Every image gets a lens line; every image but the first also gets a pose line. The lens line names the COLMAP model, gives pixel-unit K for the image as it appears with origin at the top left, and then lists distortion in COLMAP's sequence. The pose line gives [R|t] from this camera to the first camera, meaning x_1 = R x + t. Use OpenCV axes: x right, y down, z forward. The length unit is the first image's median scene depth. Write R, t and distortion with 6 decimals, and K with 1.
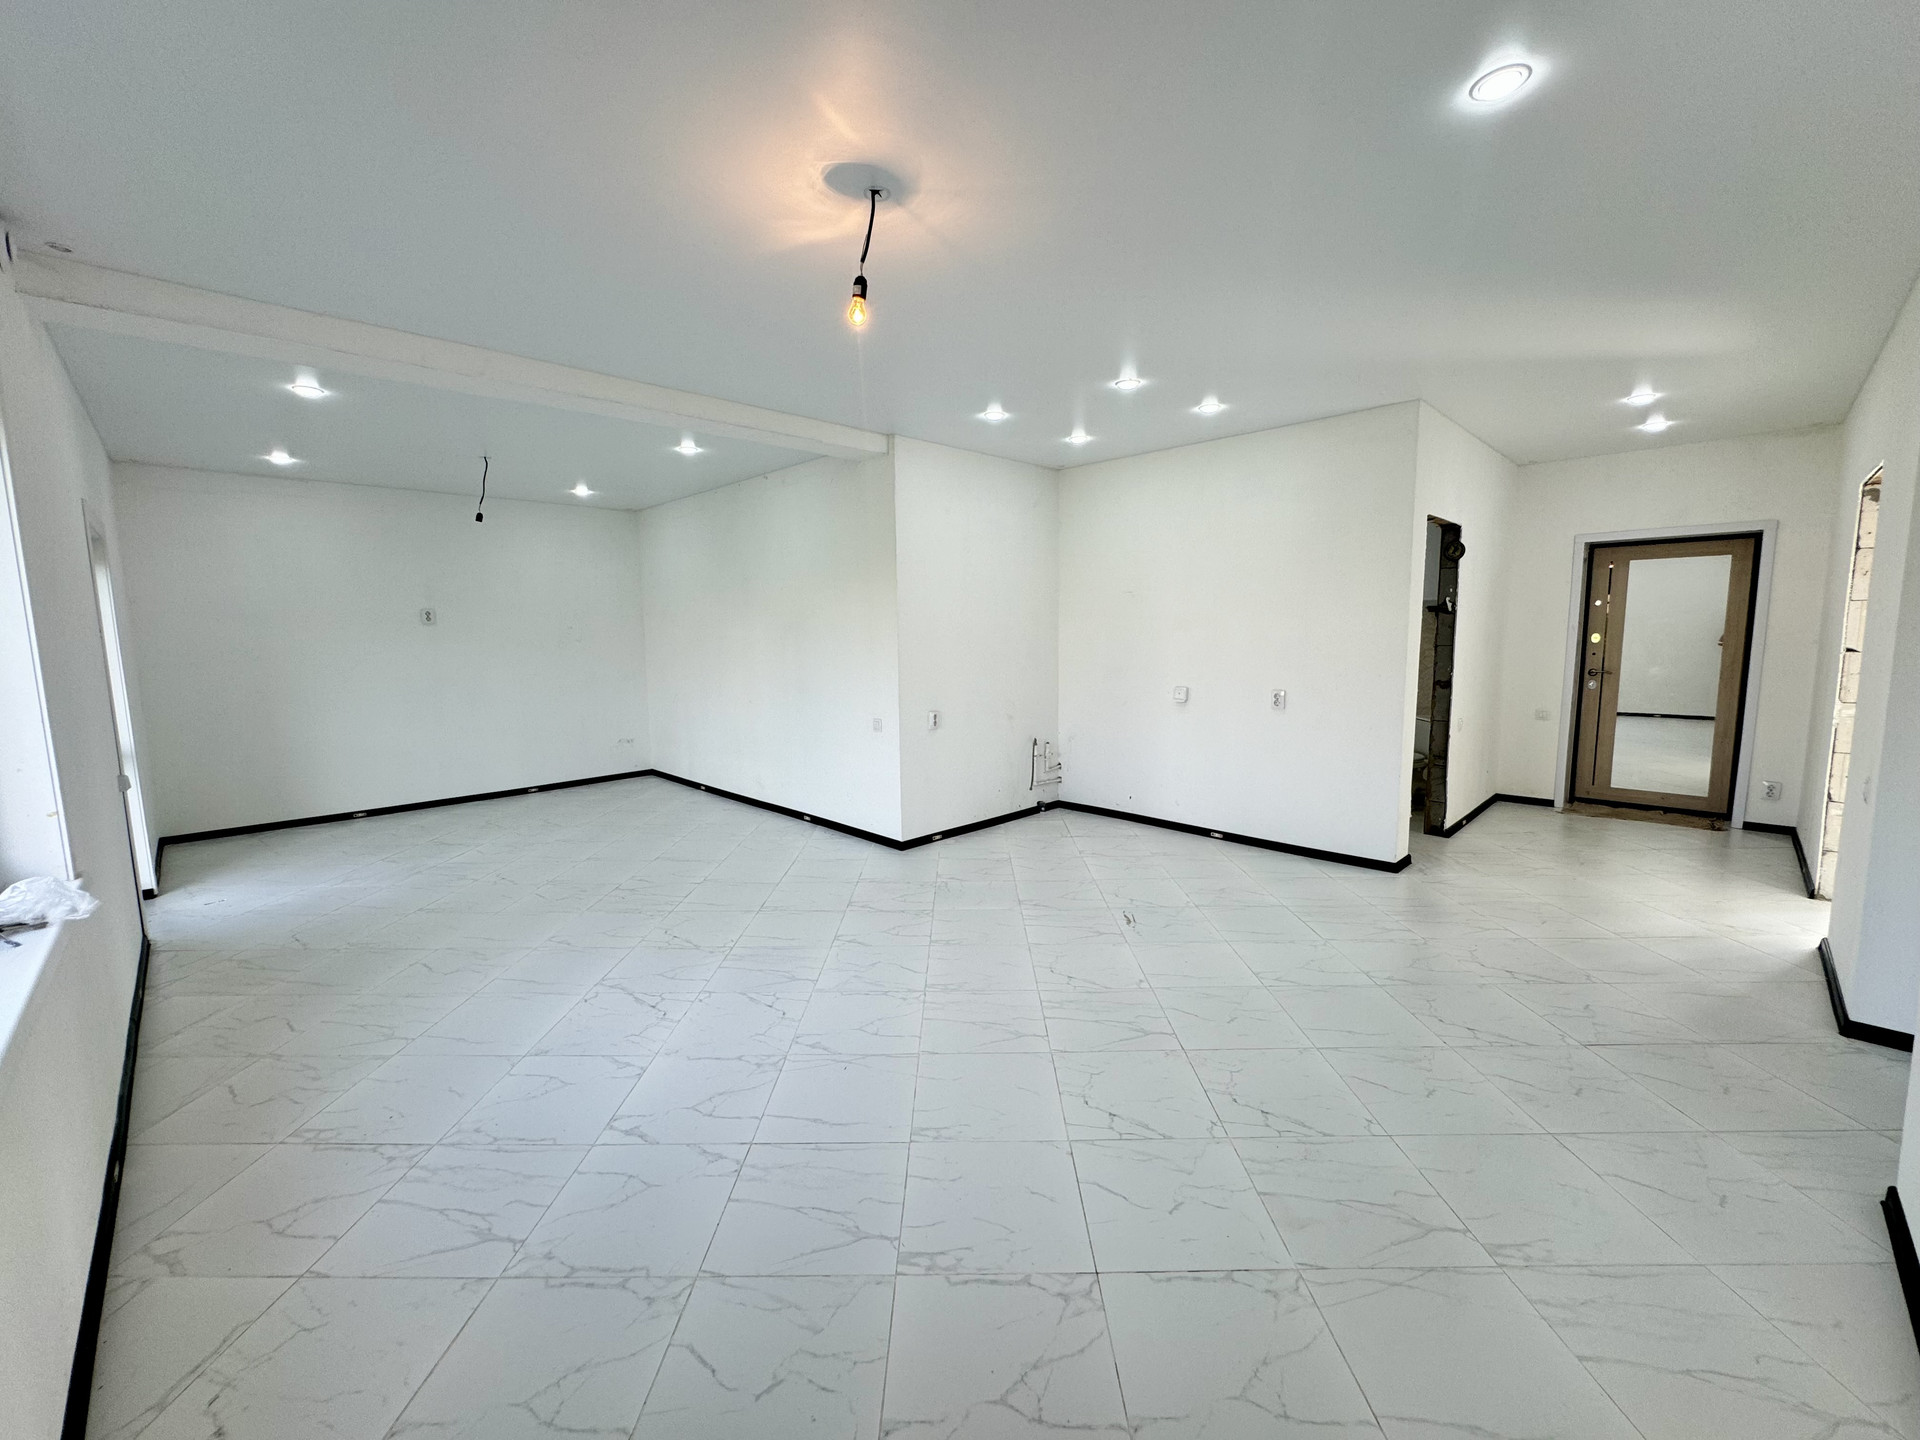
lens RADIAL K [[766.2, 0, 959.1], [0, 766.2, 719.6], [0, 0, 1]] dist [-0.001979, -0.000017]
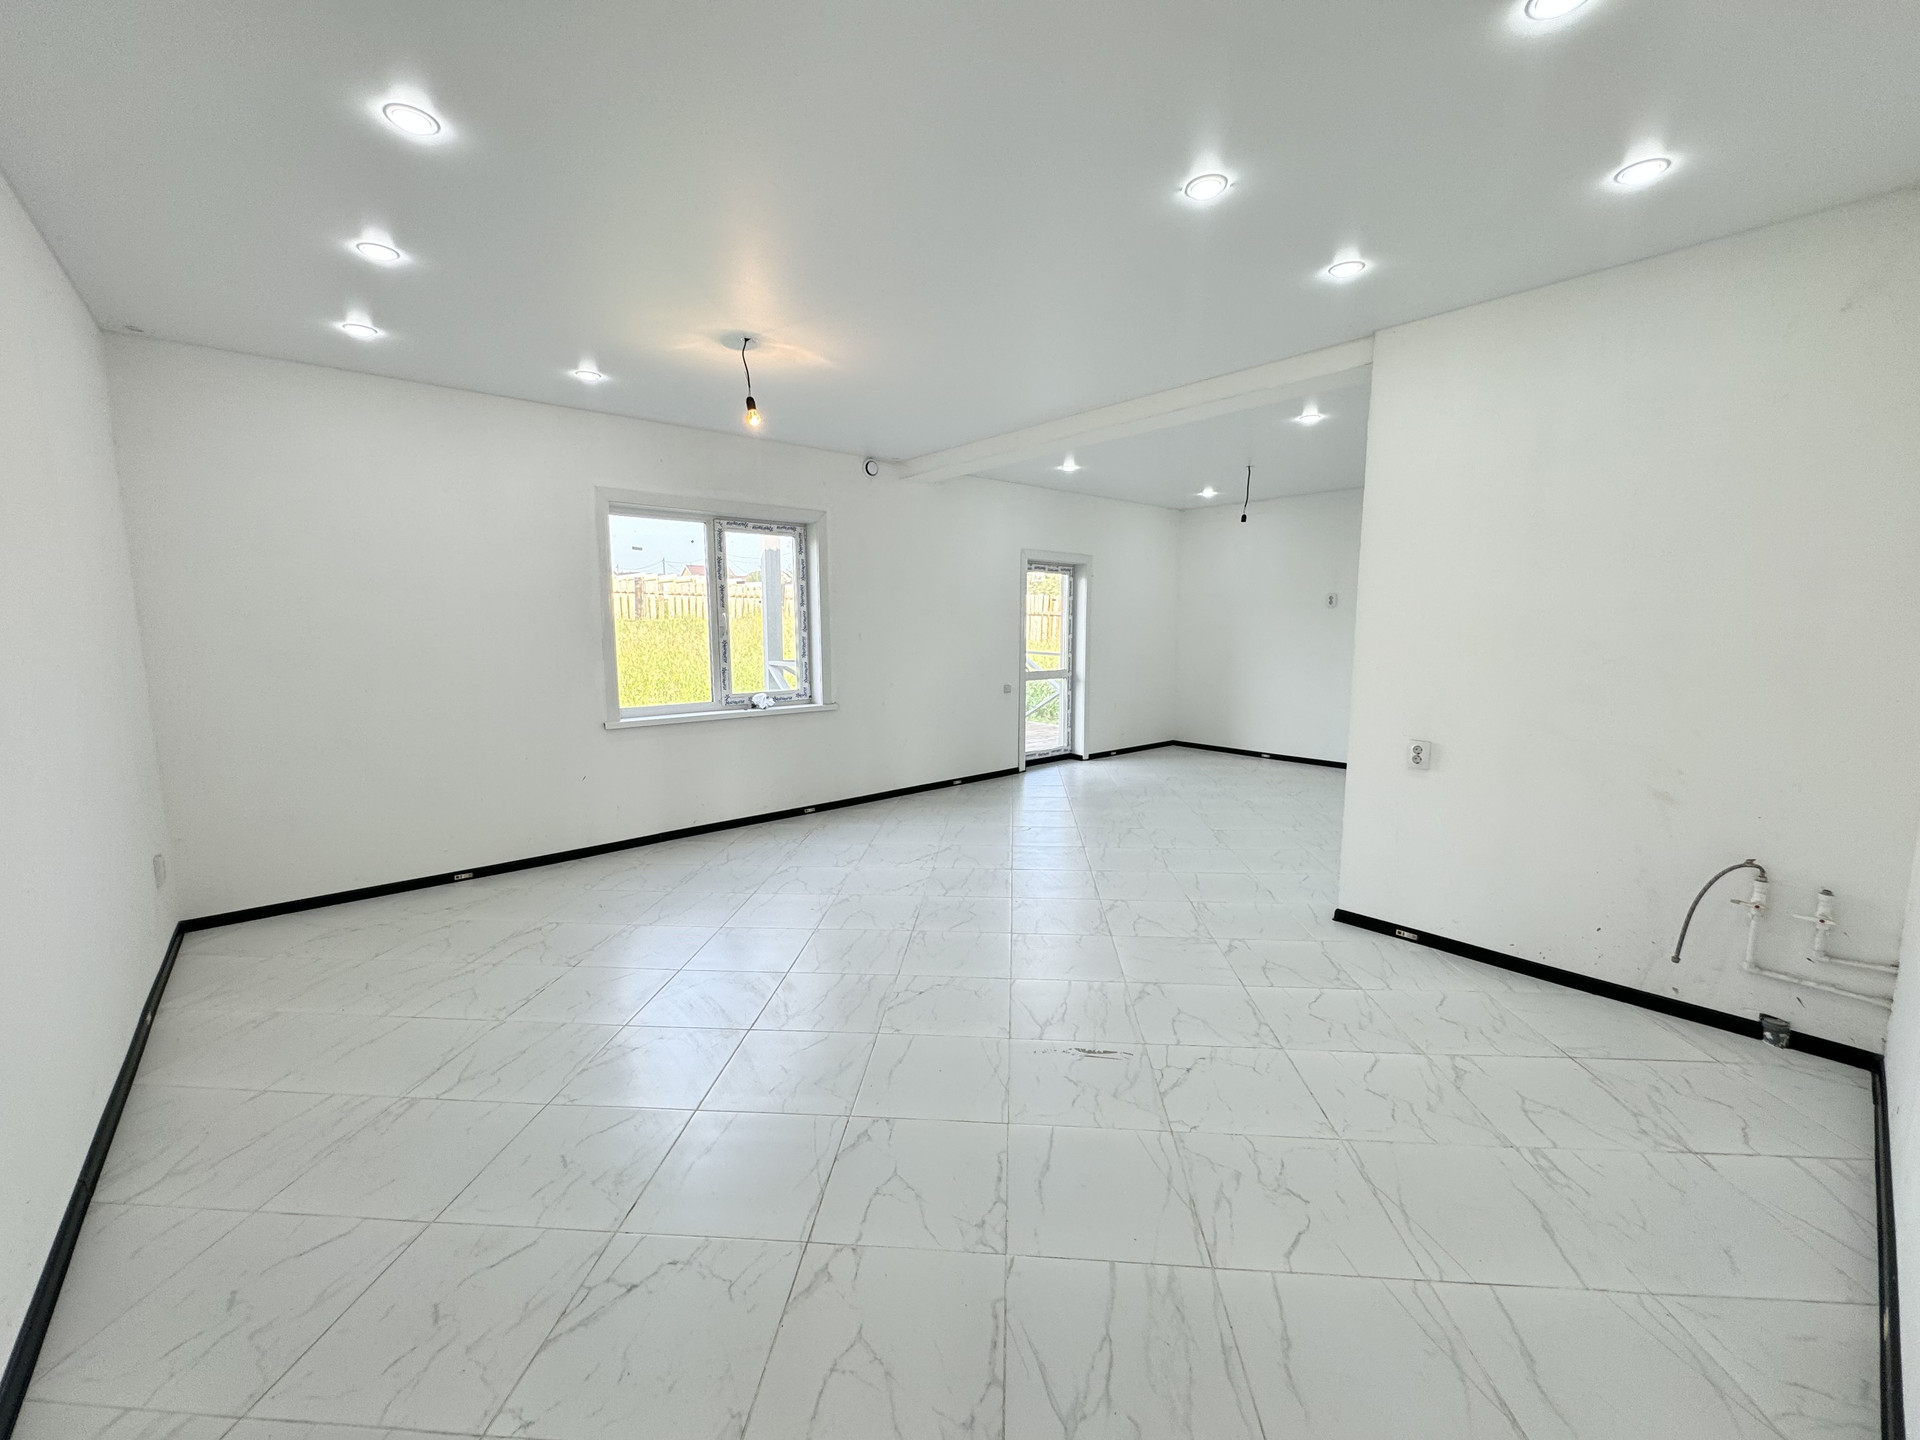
lens RADIAL K [[766.2, 0, 959.1], [0, 766.2, 719.6], [0, 0, 1]] dist [-0.001979, -0.000017]
pose [[-0.065955, 0.138202, -0.988206, 0.629116], [-0.110531, 0.983255, 0.144887, -0.079297], [0.991682, 0.118784, -0.049575, 0.655237]]
